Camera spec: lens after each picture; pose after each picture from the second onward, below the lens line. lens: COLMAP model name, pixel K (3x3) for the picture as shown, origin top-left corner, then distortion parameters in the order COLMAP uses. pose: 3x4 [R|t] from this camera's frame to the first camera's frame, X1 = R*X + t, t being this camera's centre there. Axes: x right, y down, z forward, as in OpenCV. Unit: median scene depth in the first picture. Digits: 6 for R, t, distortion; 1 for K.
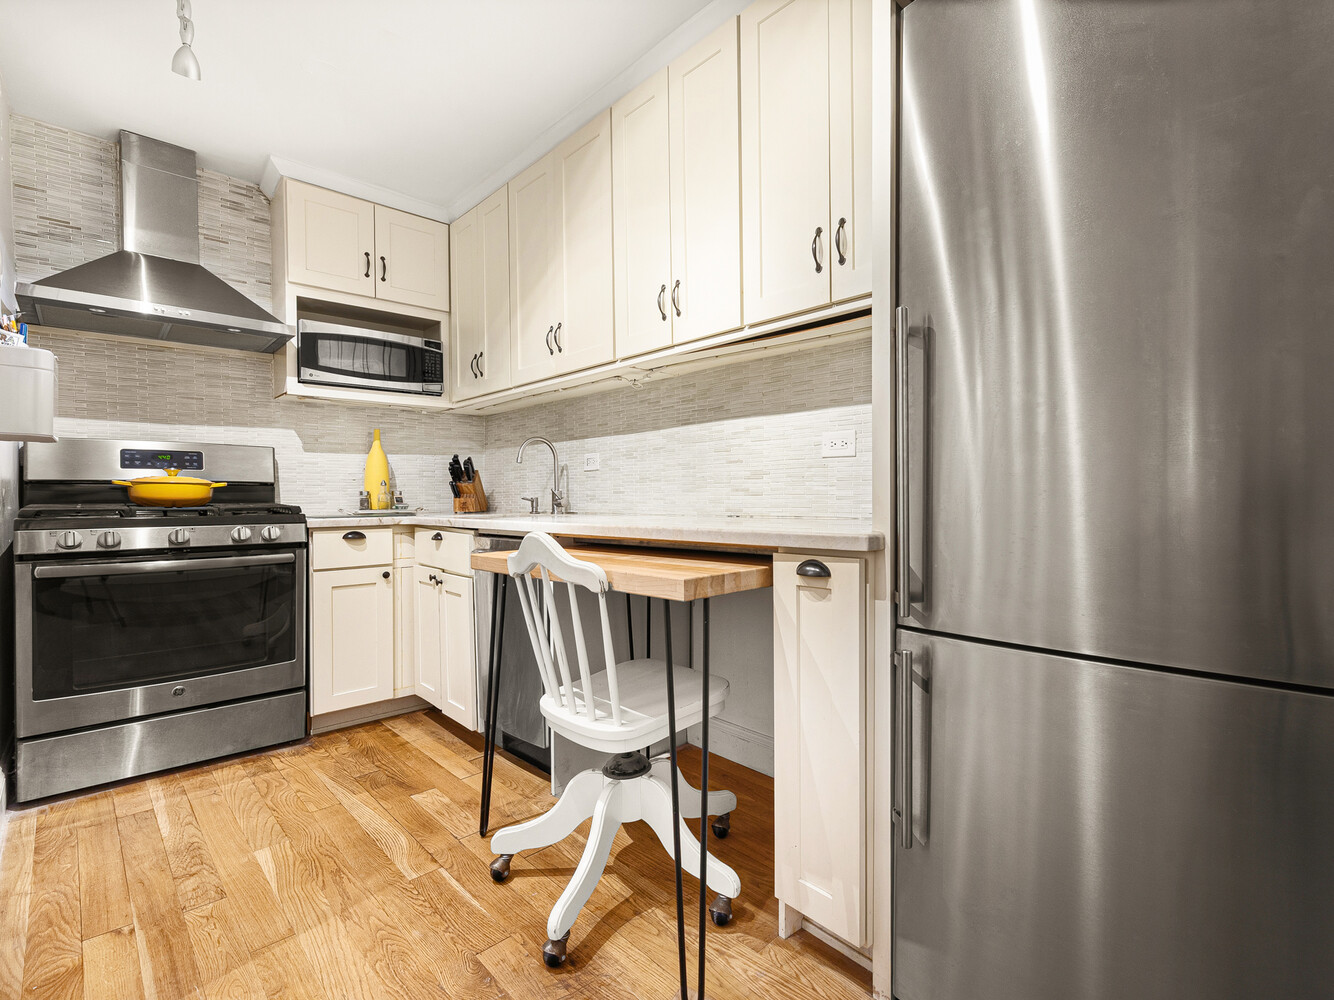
lens RADIAL K [[630.4, 0, 750.4], [0, 630.4, 505.9], [0, 0, 1]] dist [-0.000098, -0.000413]
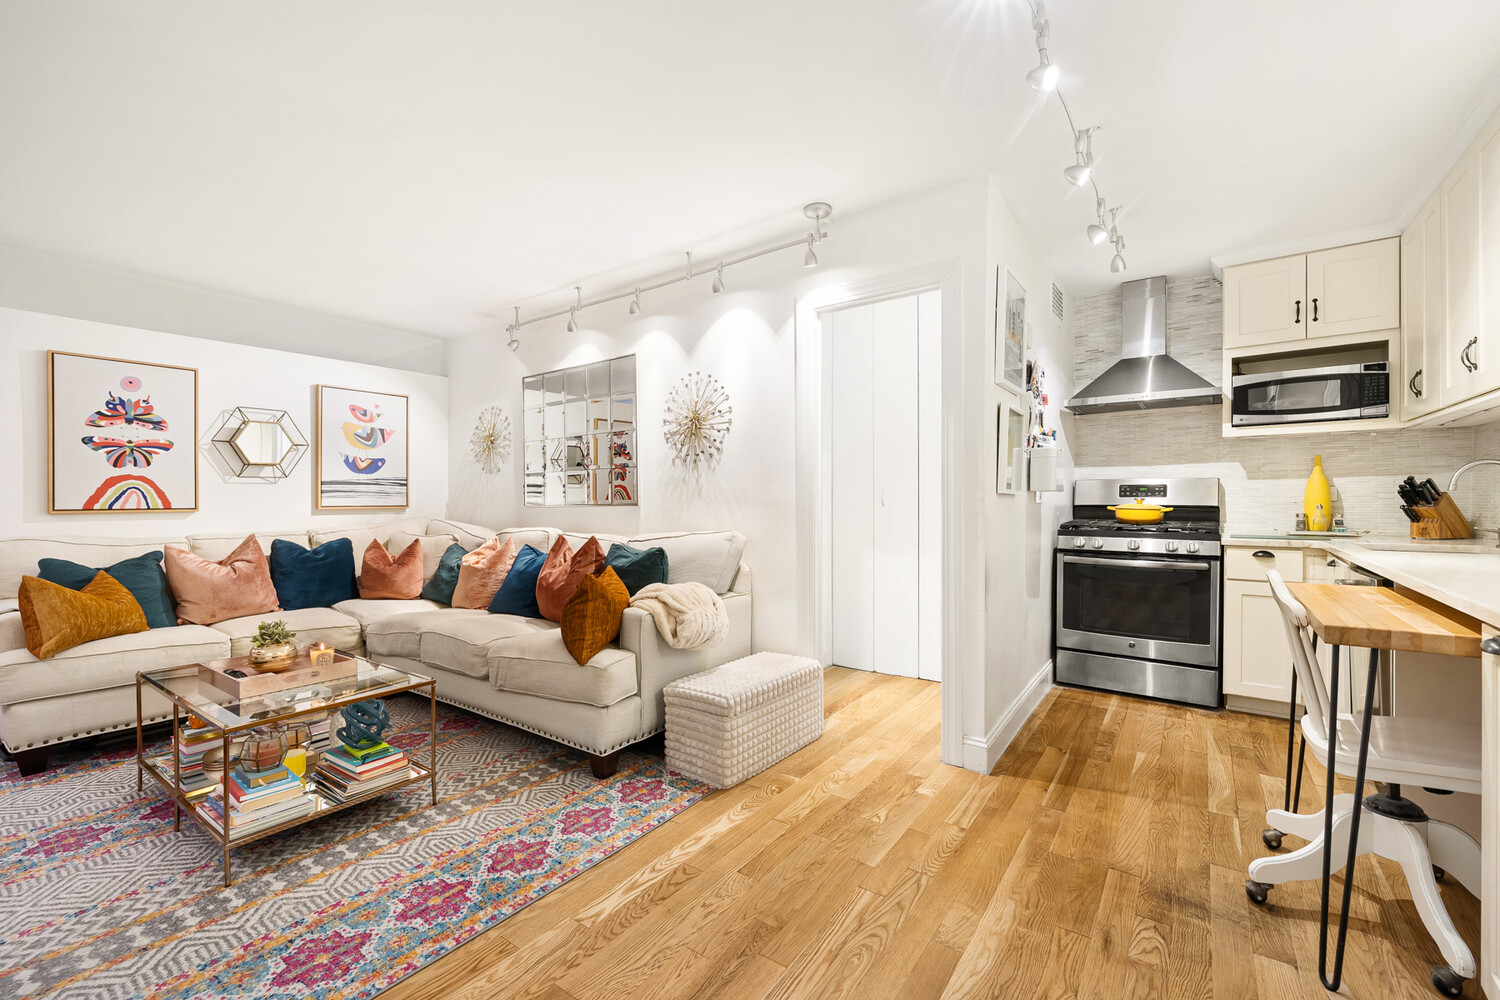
lens RADIAL K [[605.5, 0, 754.6], [0, 605.5, 498.3], [0, 0, 1]] dist [-0.001432, -0.000476]
pose [[0.131287, 0.004209, -0.991335, 0.441229], [-0.013064, 0.999912, 0.002516, -0.057453], [0.991258, 0.012620, 0.131331, -0.119692]]
